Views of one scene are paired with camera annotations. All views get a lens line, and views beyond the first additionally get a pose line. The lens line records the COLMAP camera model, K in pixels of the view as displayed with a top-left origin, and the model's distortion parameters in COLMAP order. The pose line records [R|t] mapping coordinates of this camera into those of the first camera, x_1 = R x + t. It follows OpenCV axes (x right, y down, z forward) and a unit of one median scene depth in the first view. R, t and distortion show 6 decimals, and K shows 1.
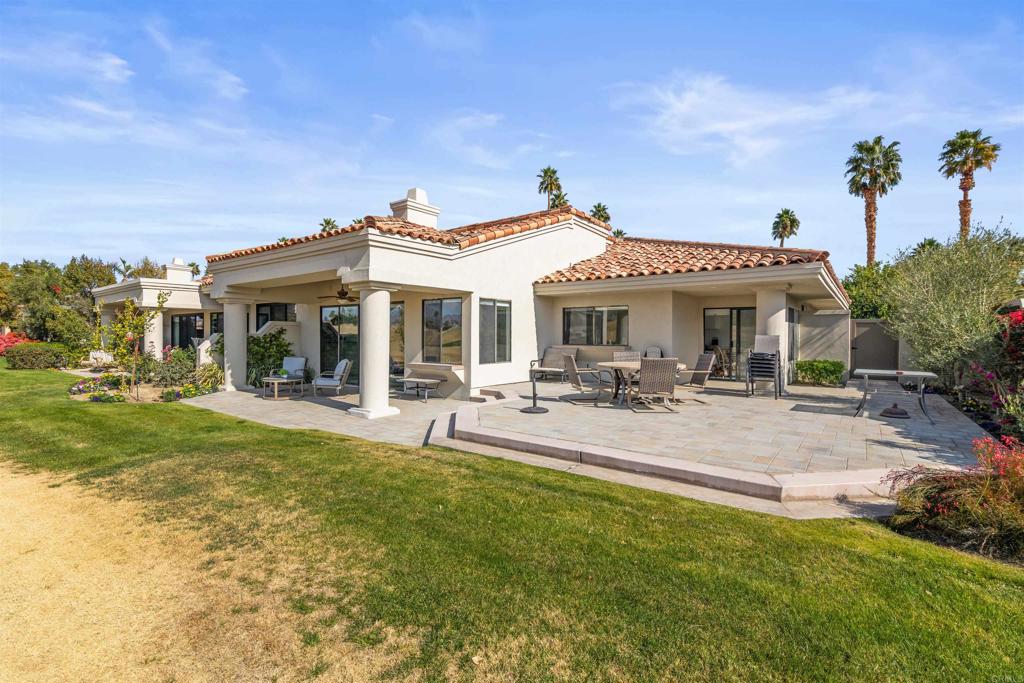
lens RADIAL K [[475.4, 0, 508.7], [0, 475.4, 339.1], [0, 0, 1]] dist [0.004579, 0.000212]
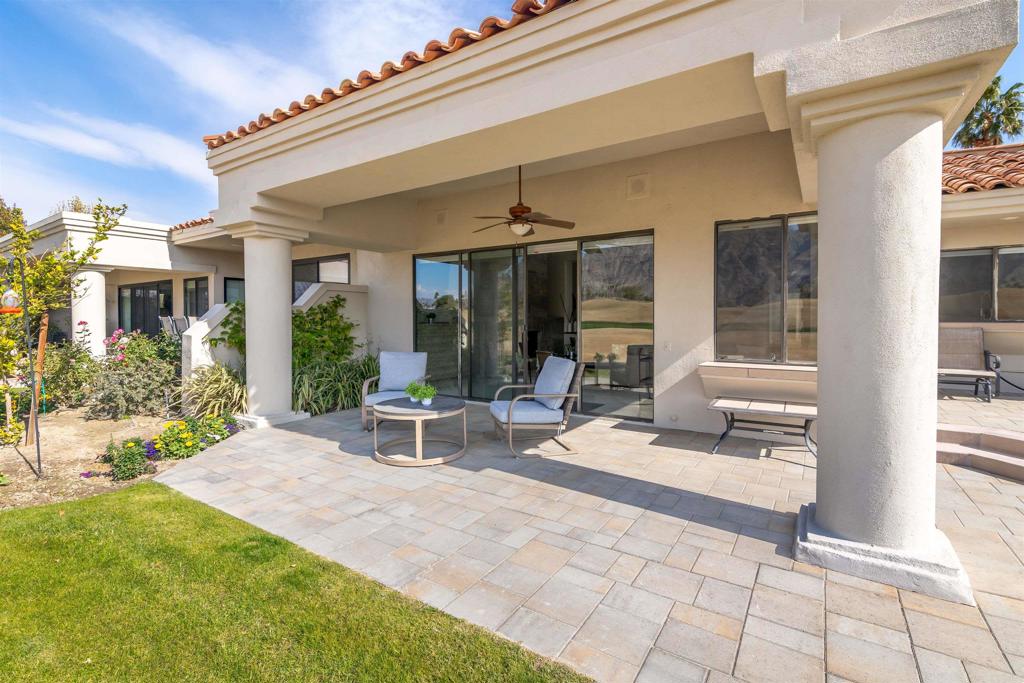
lens RADIAL K [[475.4, 0, 501.4], [0, 475.4, 327.5], [0, 0, 1]] dist [0.004579, 0.000212]
pose [[0.997748, -0.006950, 0.066706, -0.328528], [0.006411, 0.999945, 0.008288, 0.008873], [-0.066760, -0.007842, 0.997738, 0.448798]]
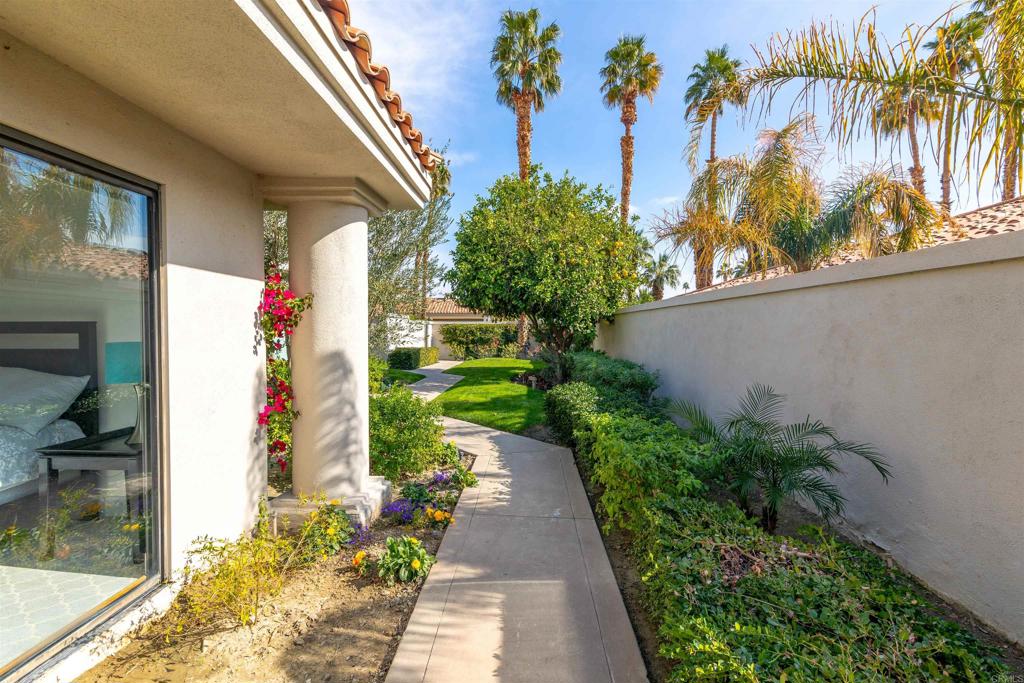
lens RADIAL K [[475.4, 0, 512.4], [0, 475.4, 344.5], [0, 0, 1]] dist [0.004579, 0.000212]
pose [[0.810424, -0.017783, 0.585574, 0.787172], [-0.004744, 0.999307, 0.036913, -0.008619], [-0.585824, -0.032693, 0.809778, 1.031847]]
